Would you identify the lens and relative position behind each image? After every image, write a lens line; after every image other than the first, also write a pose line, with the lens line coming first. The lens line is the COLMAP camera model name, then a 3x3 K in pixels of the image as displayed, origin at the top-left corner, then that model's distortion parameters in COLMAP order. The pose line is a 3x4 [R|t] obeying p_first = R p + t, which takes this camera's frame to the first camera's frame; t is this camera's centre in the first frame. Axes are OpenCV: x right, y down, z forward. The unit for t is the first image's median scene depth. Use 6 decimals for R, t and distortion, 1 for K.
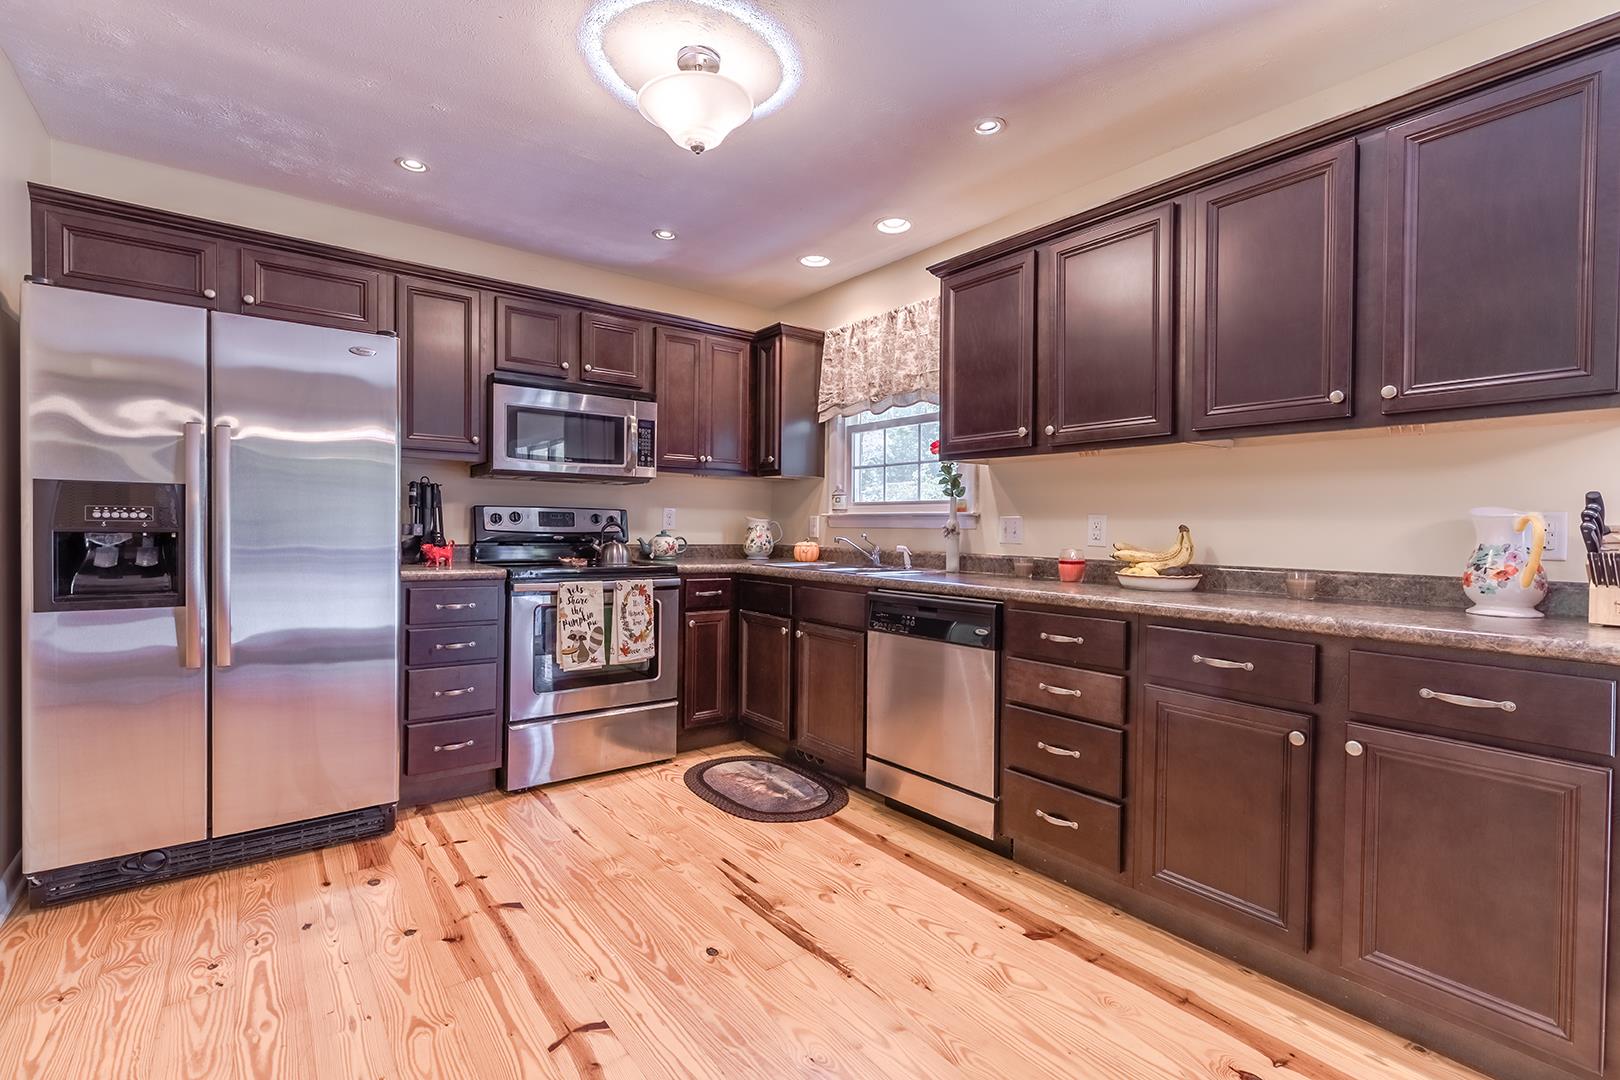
lens RADIAL K [[729.4, 0, 812.5], [0, 729.4, 532.9], [0, 0, 1]] dist [0.001090, 0.000485]
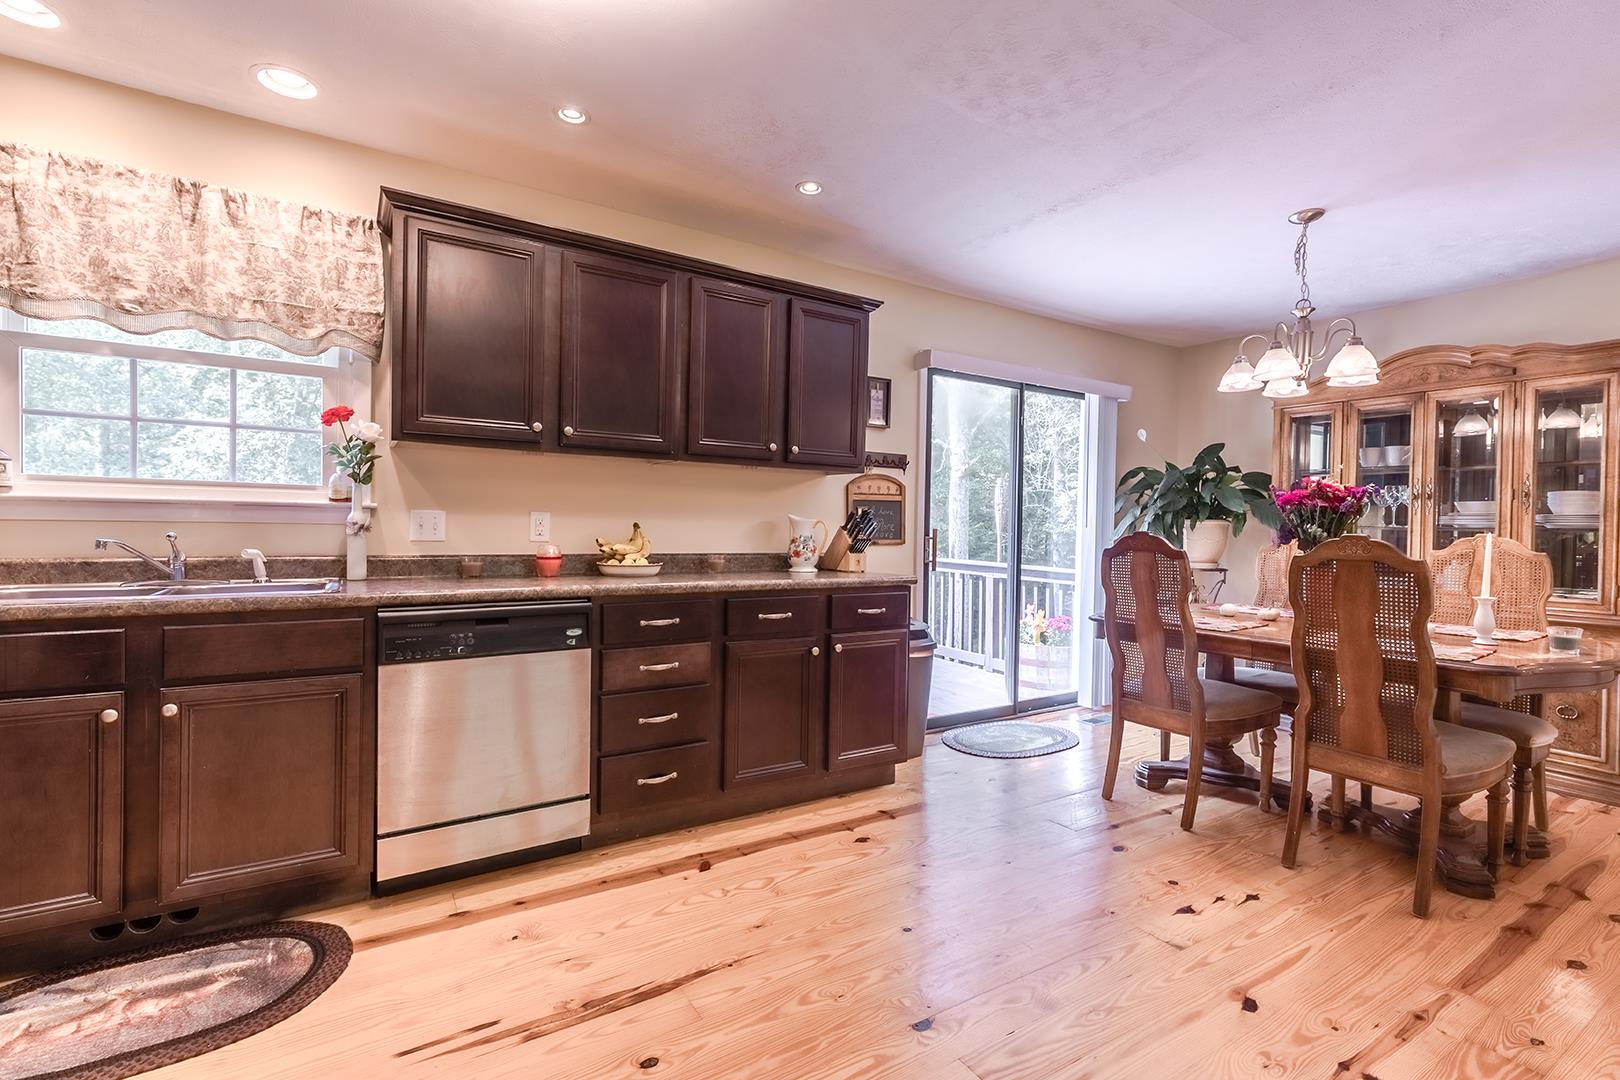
lens RADIAL K [[729.4, 0, 812.5], [0, 729.4, 532.9], [0, 0, 1]] dist [0.001090, 0.000485]
pose [[0.095423, -0.021515, 0.995204, -0.612027], [-0.006229, 0.999734, 0.022210, -0.019333], [-0.995417, -0.008319, 0.095264, 0.505281]]
